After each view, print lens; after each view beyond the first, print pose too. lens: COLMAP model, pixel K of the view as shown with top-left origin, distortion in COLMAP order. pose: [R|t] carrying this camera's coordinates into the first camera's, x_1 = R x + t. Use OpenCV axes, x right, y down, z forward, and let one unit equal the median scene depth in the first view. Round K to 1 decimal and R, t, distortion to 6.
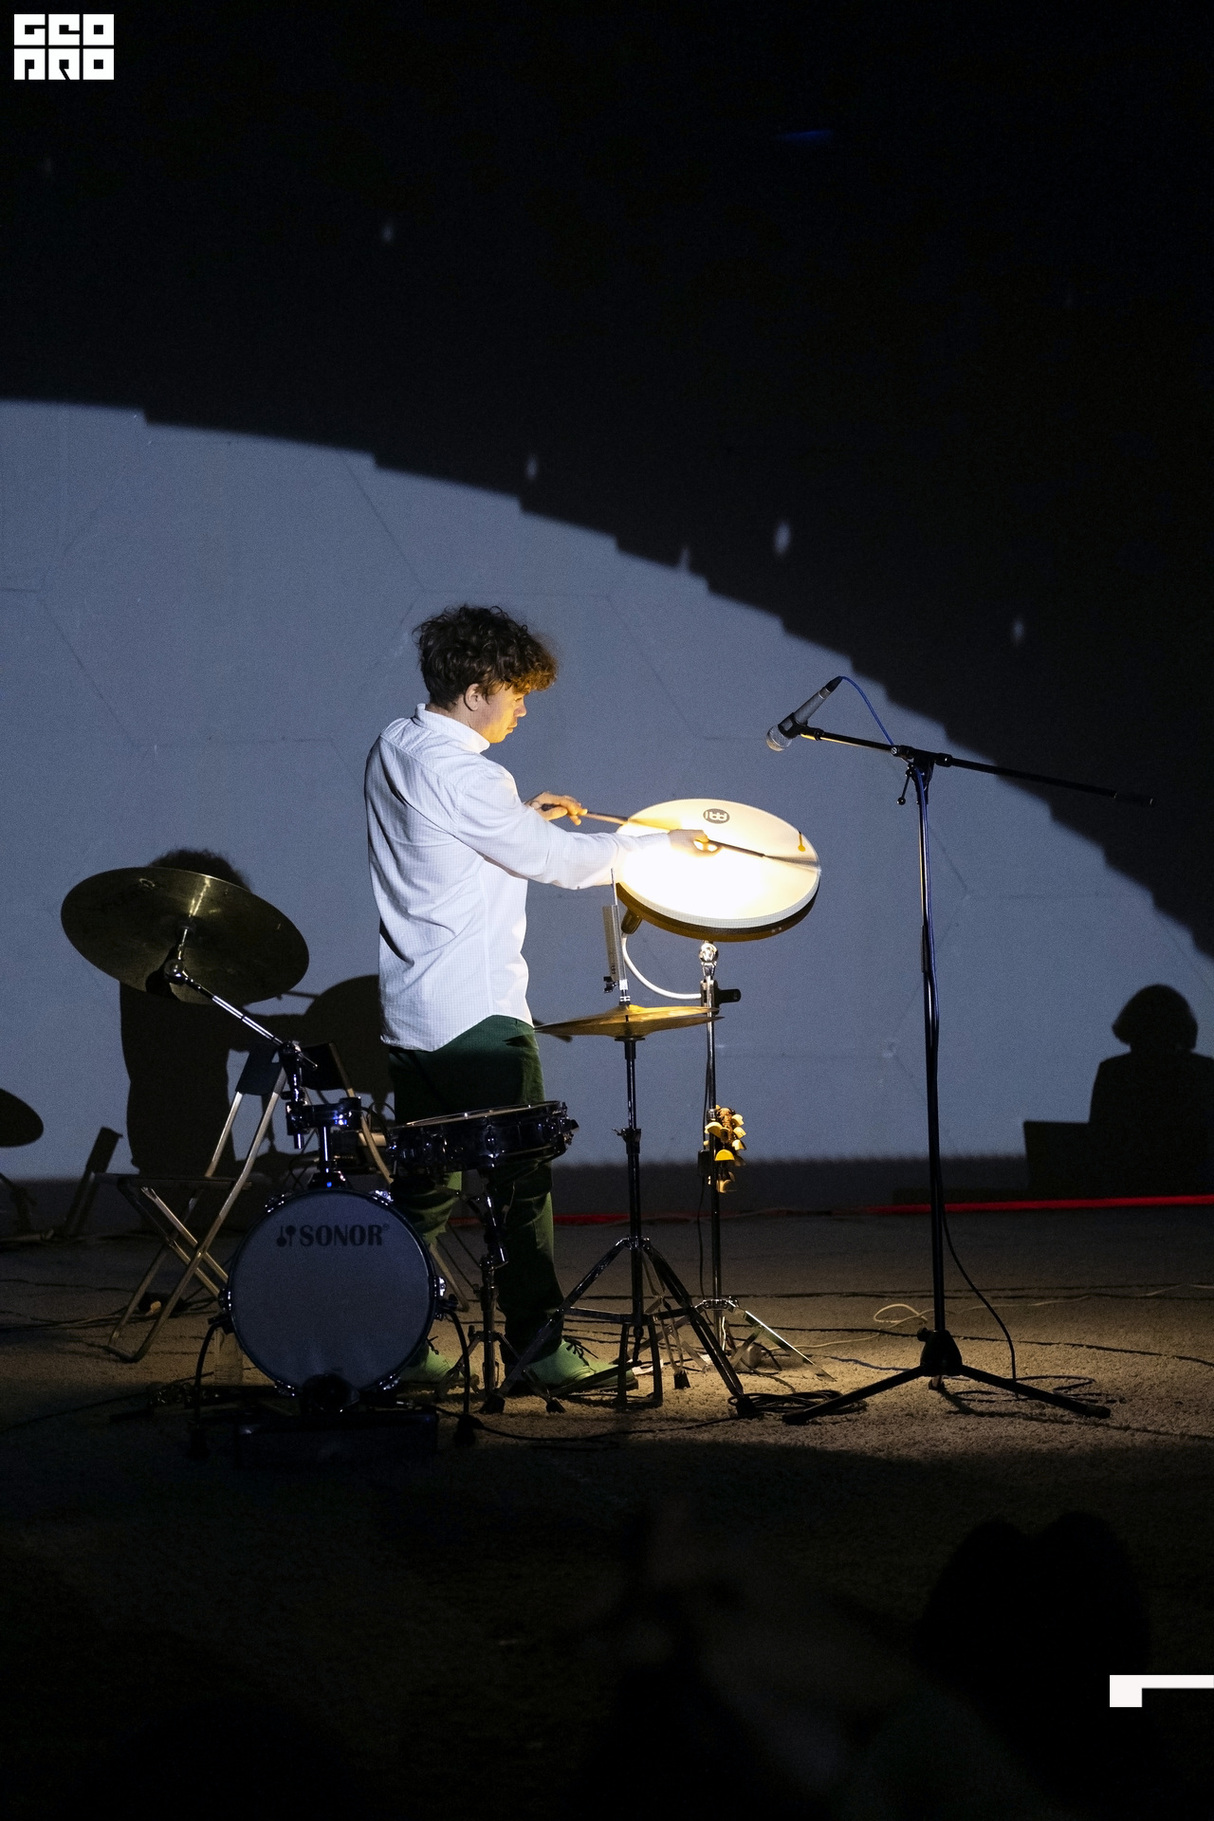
lens RADIAL K [[2788.0, 0, 599.2], [0, 2788.0, 906.1], [0, 0, 1]] dist [0.009555, 0.000000]
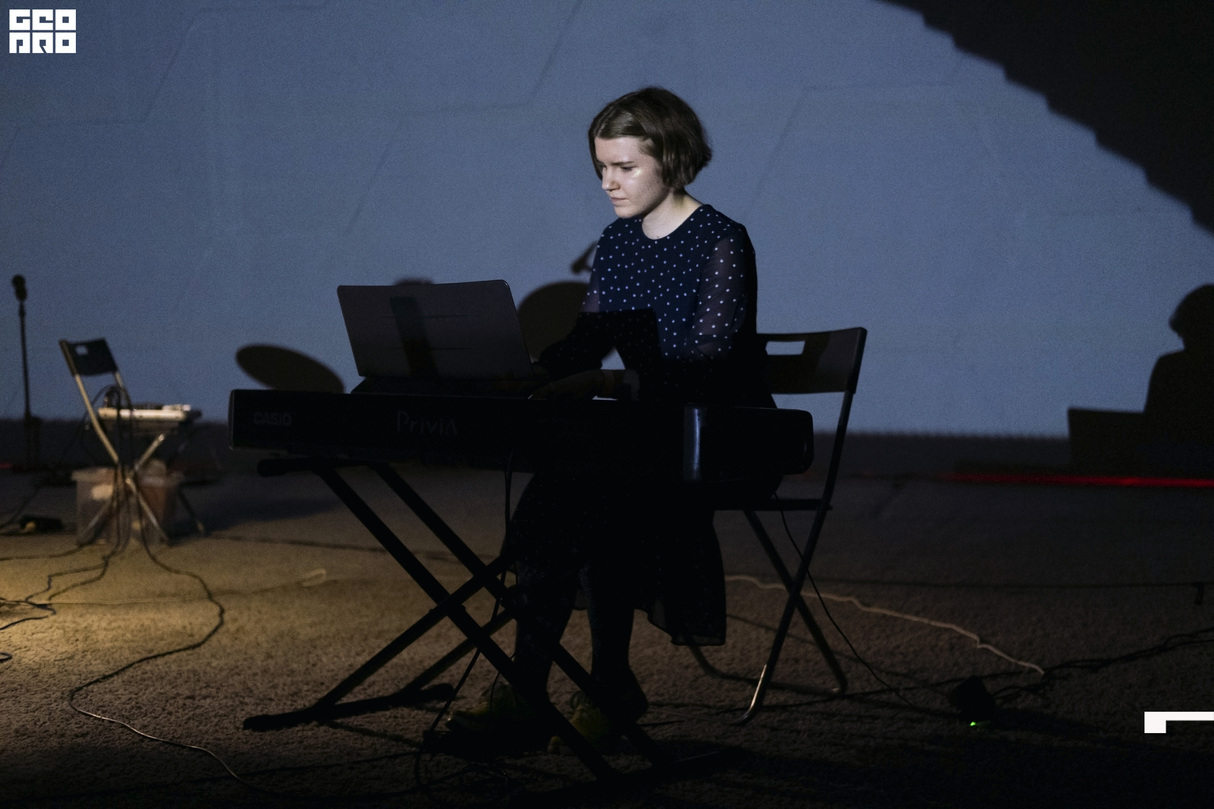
lens RADIAL K [[1858.7, 0, 600.1], [0, 1858.7, 413.0], [0, 0, 1]] dist [0.009555, 0.000000]
pose [[0.861189, 0.036853, -0.506948, 0.404287], [0.015725, 0.994959, 0.099042, -0.000646], [0.508042, -0.093266, 0.856268, 0.253372]]
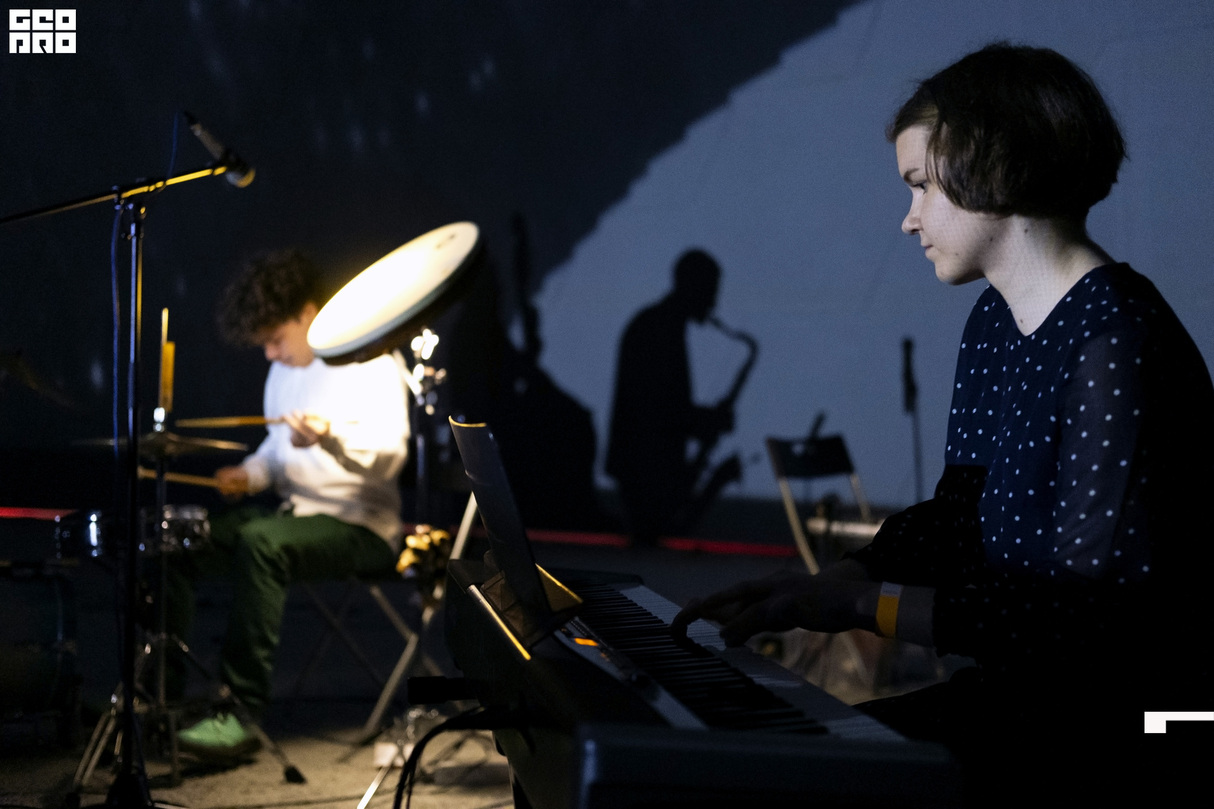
lens RADIAL K [[1858.7, 0, 581.1], [0, 1858.7, 389.0], [0, 0, 1]] dist [0.009555, 0.000000]
pose [[0.415546, 0.023007, -0.909281, 0.386633], [0.030681, 0.998757, 0.039293, -0.001816], [0.909054, -0.044226, 0.414324, 0.433022]]
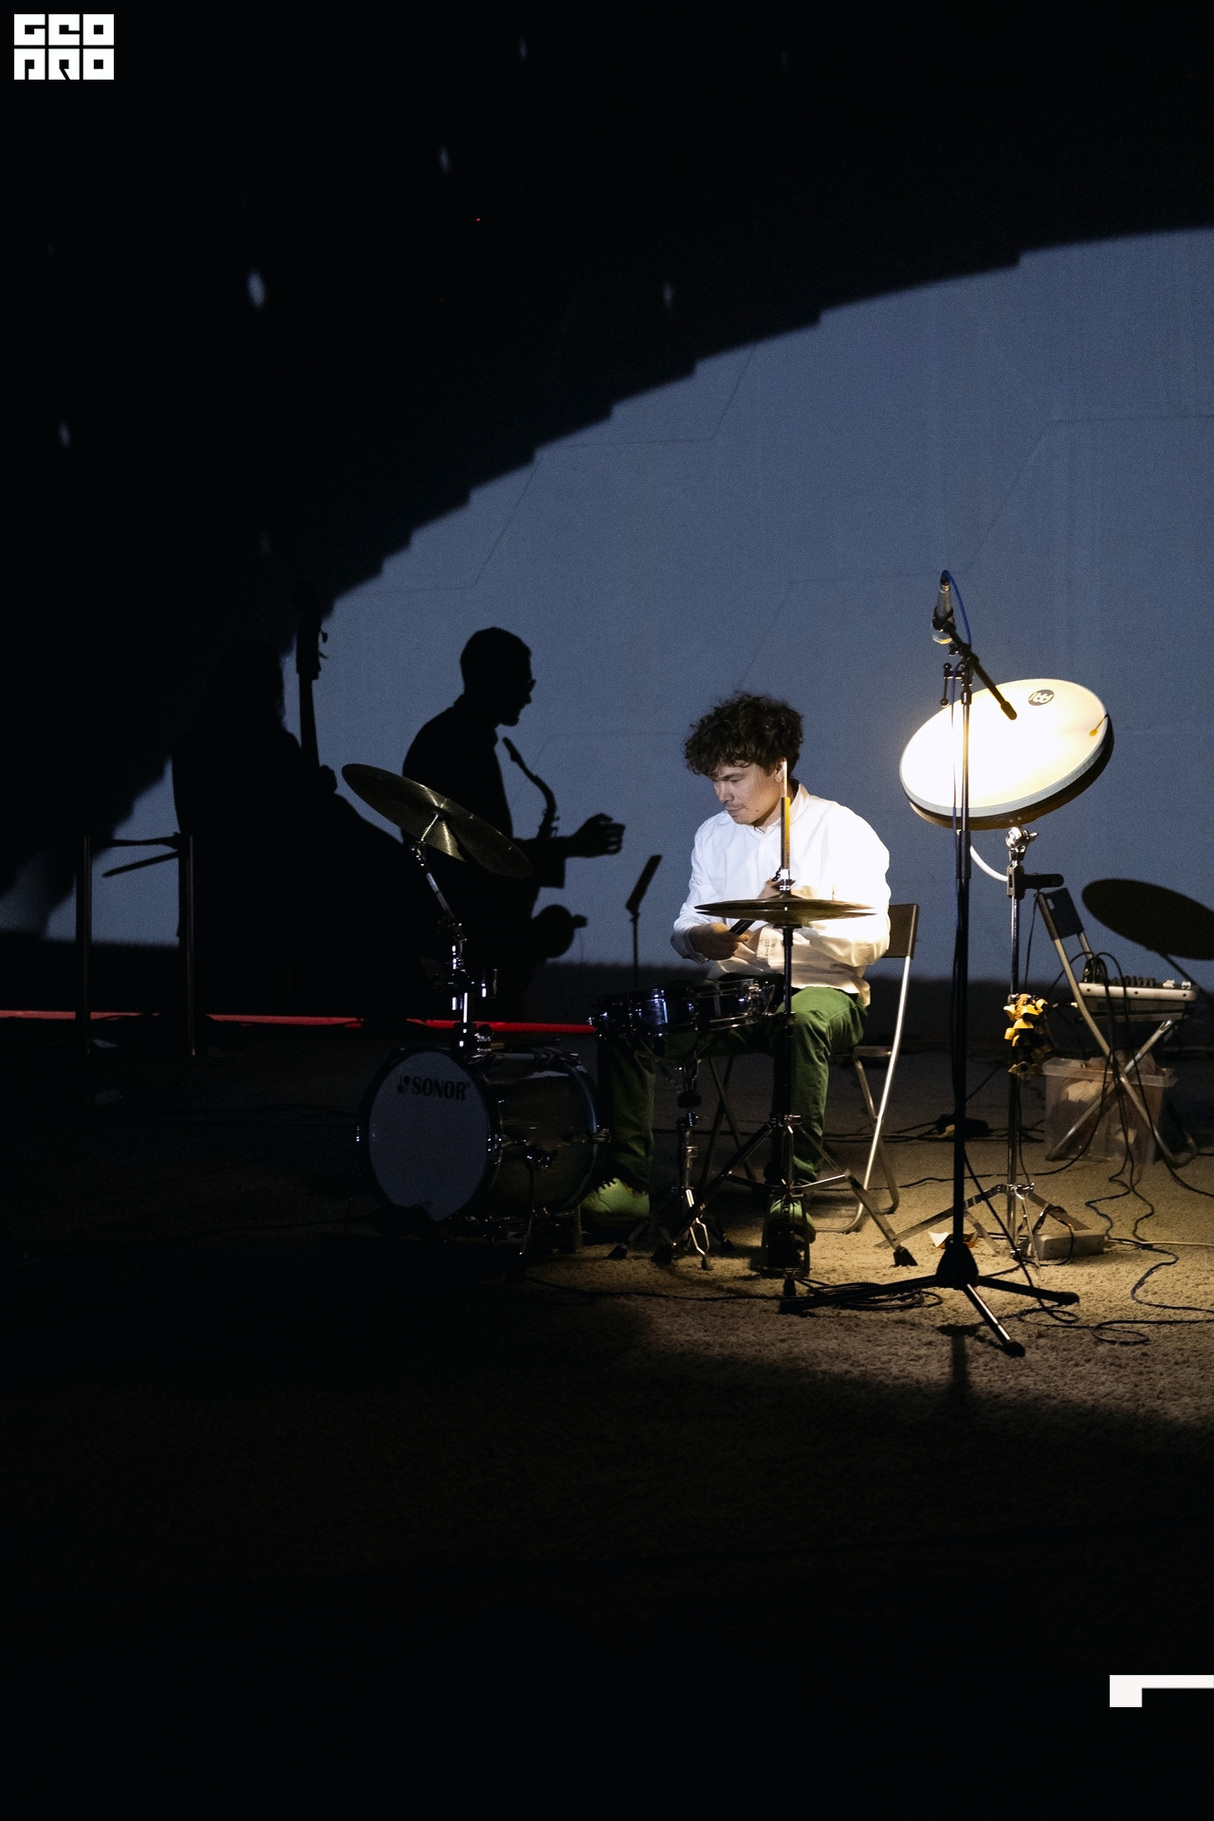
lens RADIAL K [[2788.0, 0, 593.1], [0, 2788.0, 909.3], [0, 0, 1]] dist [0.009555, 0.000000]
pose [[0.715878, 0.051169, -0.696348, 0.349259], [0.013091, 0.996152, 0.086658, -0.025316], [0.698103, -0.071153, 0.712453, 0.107313]]
